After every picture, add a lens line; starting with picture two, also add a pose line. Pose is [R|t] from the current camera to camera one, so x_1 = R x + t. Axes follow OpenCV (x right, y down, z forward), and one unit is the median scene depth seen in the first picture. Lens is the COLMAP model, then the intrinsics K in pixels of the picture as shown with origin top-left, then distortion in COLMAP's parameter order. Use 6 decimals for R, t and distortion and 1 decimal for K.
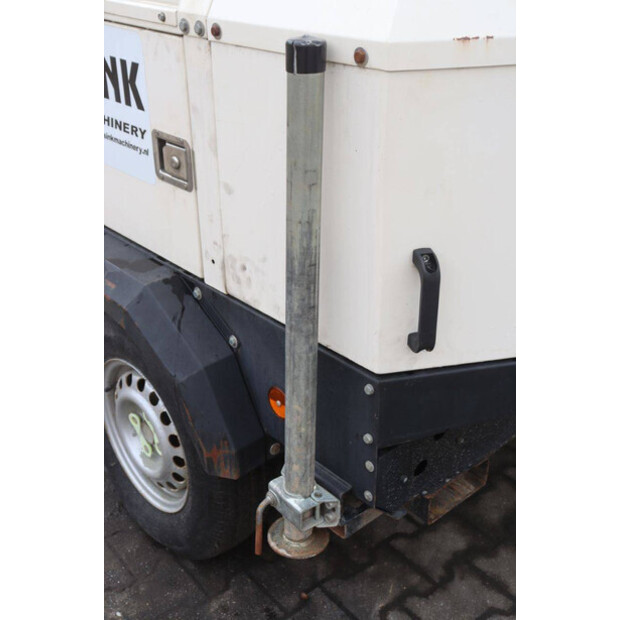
lens RADIAL K [[784.8, 0, 311.0], [0, 784.8, 309.8], [0, 0, 1]] dist [0.012972, 0.000000]
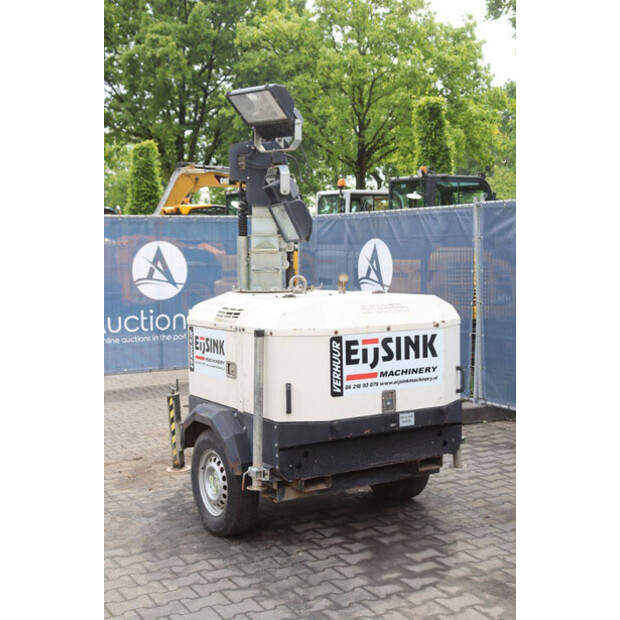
lens RADIAL K [[906.3, 0, 310.6], [0, 906.3, 308.0], [0, 0, 1]] dist [-0.074183, 0.000000]
pose [[0.983792, 0.006627, -0.179191, 0.809882], [-0.079182, 0.912663, -0.400970, 1.044764], [0.160883, 0.408660, 0.898395, -2.375106]]
